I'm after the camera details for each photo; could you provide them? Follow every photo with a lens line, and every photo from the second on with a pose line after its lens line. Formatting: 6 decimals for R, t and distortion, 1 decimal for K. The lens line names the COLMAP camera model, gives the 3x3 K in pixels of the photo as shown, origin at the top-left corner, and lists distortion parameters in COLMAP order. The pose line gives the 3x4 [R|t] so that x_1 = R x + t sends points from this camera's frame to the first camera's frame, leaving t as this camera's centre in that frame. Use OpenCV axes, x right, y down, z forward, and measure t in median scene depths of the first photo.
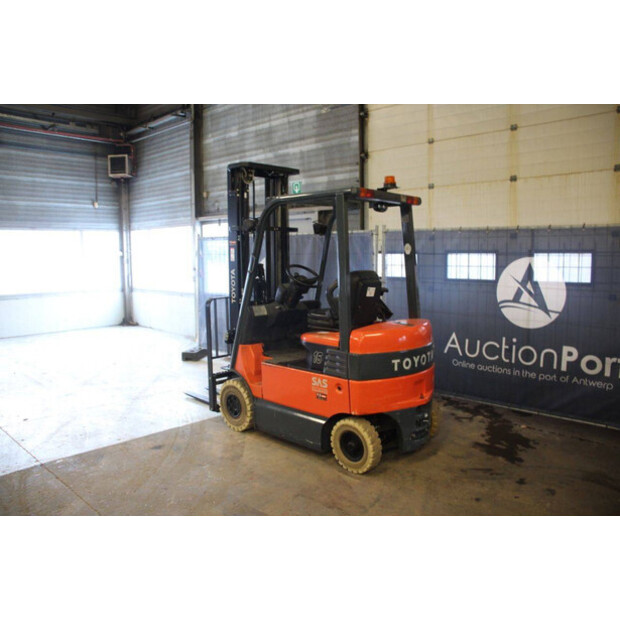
lens RADIAL K [[507.6, 0, 313.8], [0, 507.6, 308.4], [0, 0, 1]] dist [-0.163069, 0.126466]
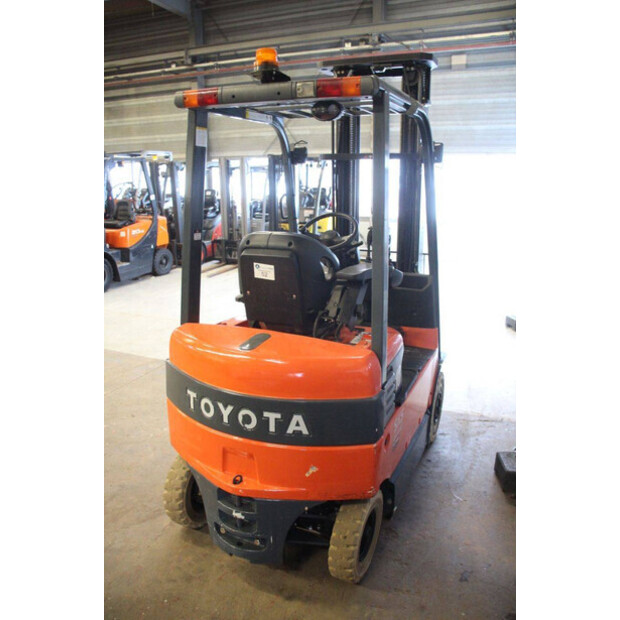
lens RADIAL K [[507.6, 0, 310.9], [0, 507.6, 312.9], [0, 0, 1]] dist [-0.163069, 0.126466]
pose [[0.325626, 0.251033, -0.911565, 0.623391], [-0.099434, 0.967856, 0.231016, -0.117208], [0.940256, 0.015415, 0.340120, 0.813414]]
